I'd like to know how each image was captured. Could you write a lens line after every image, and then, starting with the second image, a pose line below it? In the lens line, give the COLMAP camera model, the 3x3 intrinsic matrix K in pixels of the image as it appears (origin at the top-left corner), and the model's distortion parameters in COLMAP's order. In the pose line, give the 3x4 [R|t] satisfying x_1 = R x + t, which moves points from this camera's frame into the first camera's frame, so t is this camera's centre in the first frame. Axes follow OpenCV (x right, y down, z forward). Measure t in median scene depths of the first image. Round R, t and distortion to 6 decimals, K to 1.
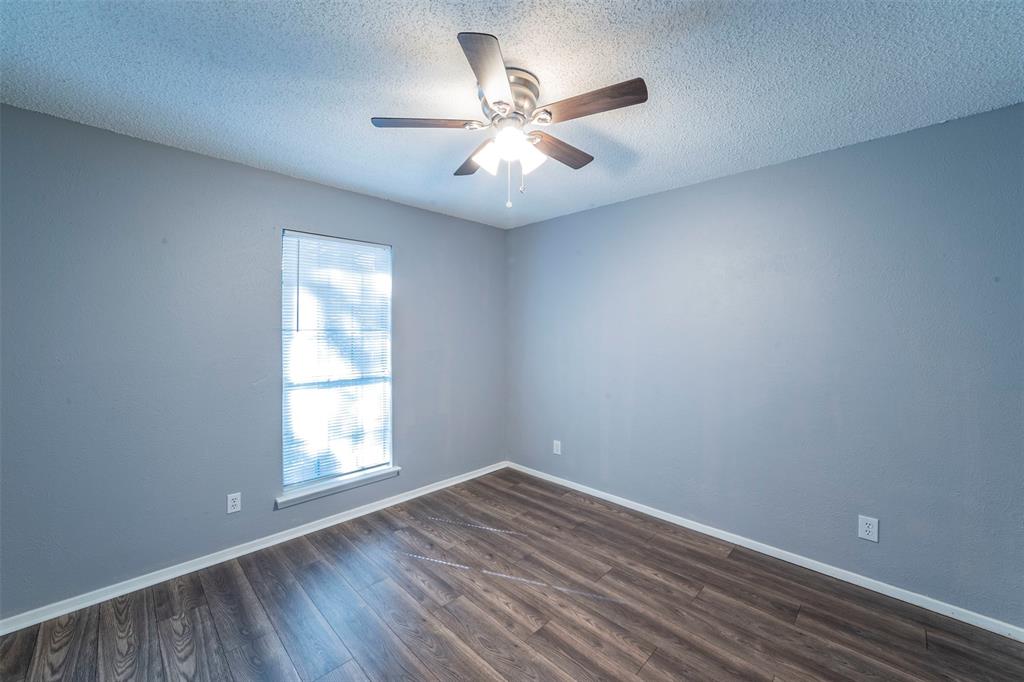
lens RADIAL K [[379.3, 0, 516.5], [0, 379.3, 333.7], [0, 0, 1]] dist [-0.025119, 0.006181]
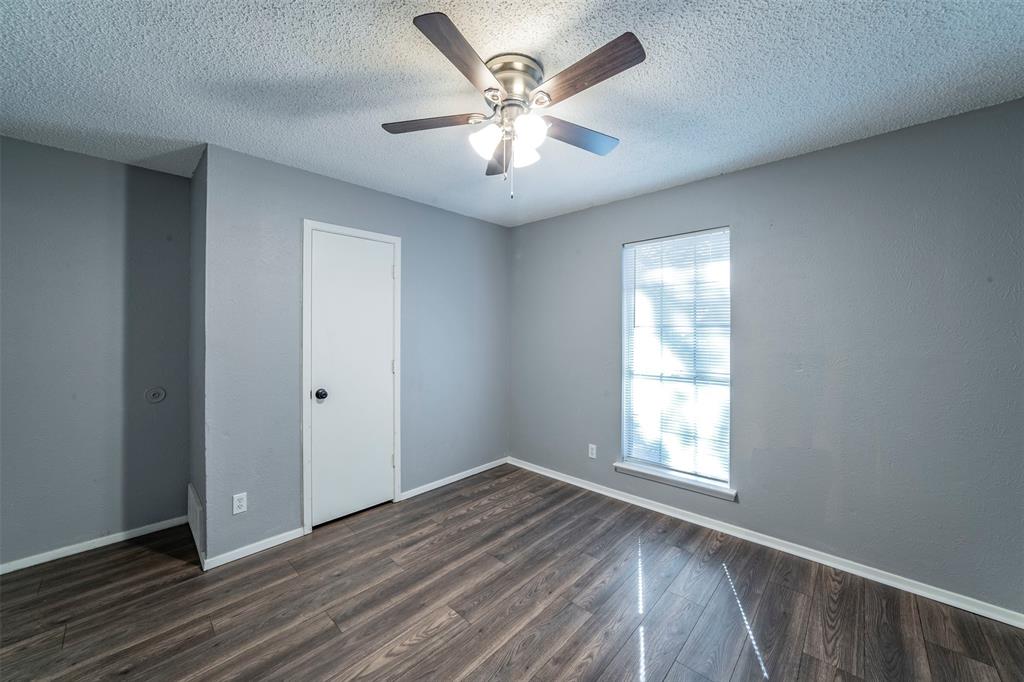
lens RADIAL K [[379.3, 0, 516.5], [0, 379.3, 333.7], [0, 0, 1]] dist [-0.025119, 0.006181]
pose [[0.038160, 0.003856, -0.999264, 0.561734], [0.002555, 0.999989, 0.003956, 0.005480], [0.999268, -0.002704, 0.038150, 0.577861]]
